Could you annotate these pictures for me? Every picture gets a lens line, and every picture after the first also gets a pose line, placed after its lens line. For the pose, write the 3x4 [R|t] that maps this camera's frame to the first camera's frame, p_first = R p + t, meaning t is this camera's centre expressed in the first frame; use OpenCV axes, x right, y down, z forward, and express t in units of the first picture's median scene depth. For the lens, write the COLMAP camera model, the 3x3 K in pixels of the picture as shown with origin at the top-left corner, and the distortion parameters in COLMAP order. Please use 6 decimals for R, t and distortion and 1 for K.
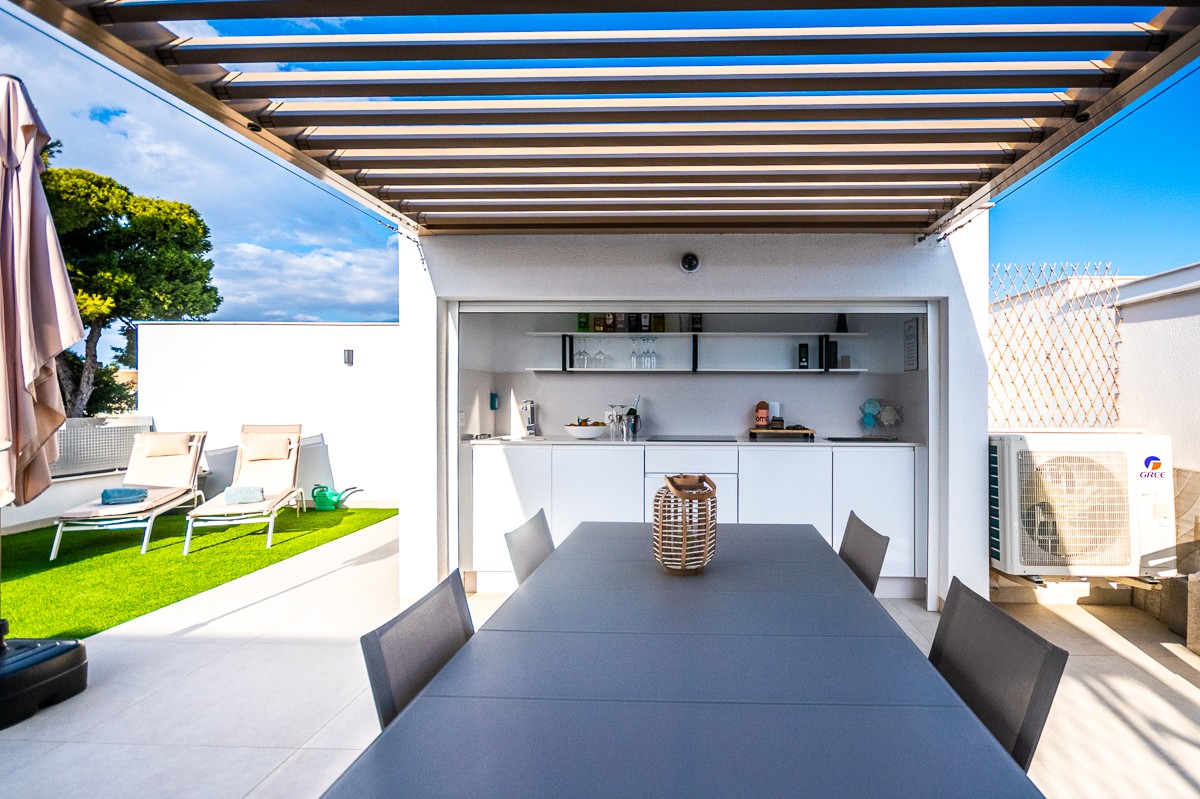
lens RADIAL K [[545.1, 0, 618.0], [0, 545.1, 398.9], [0, 0, 1]] dist [0.001793, -0.011429]
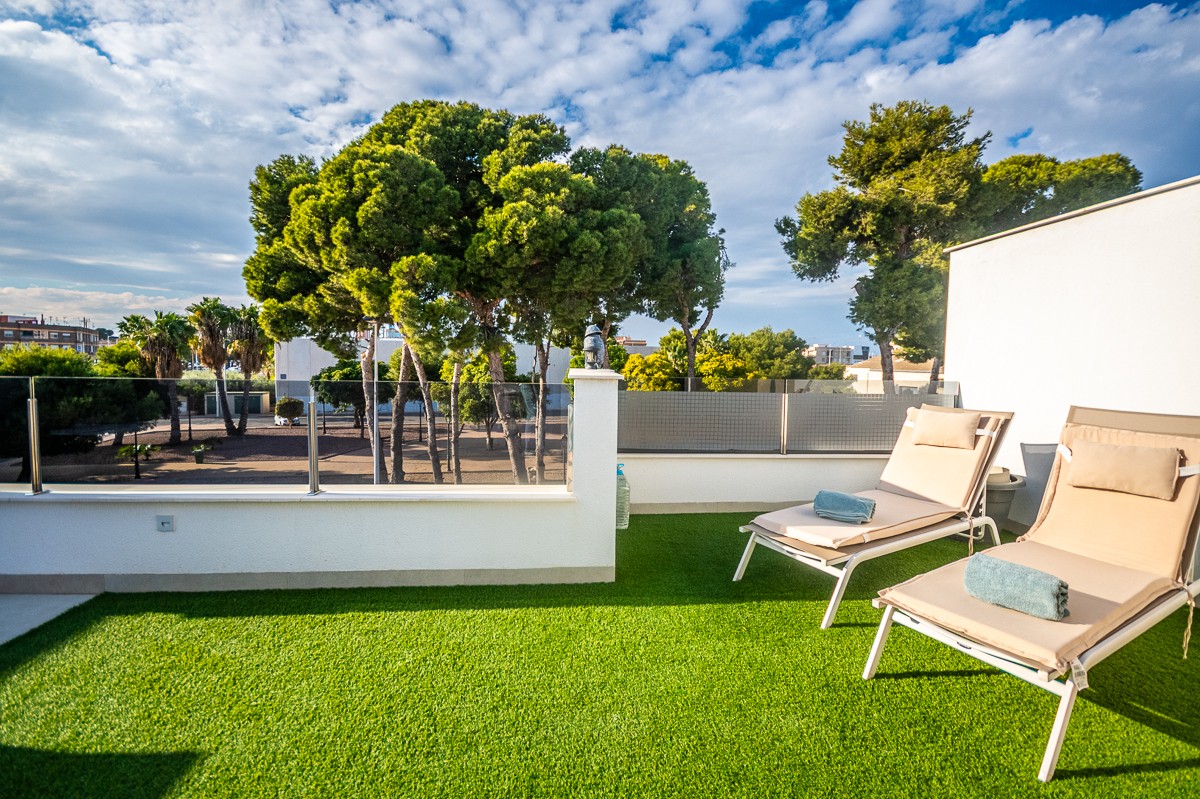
lens RADIAL K [[545.1, 0, 618.0], [0, 545.1, 398.9], [0, 0, 1]] dist [0.001793, -0.011429]
pose [[0.165967, 0.069282, -0.983695, -0.283386], [-0.010945, 0.997597, 0.068415, 0.012816], [0.986071, -0.000588, 0.166326, 0.521091]]
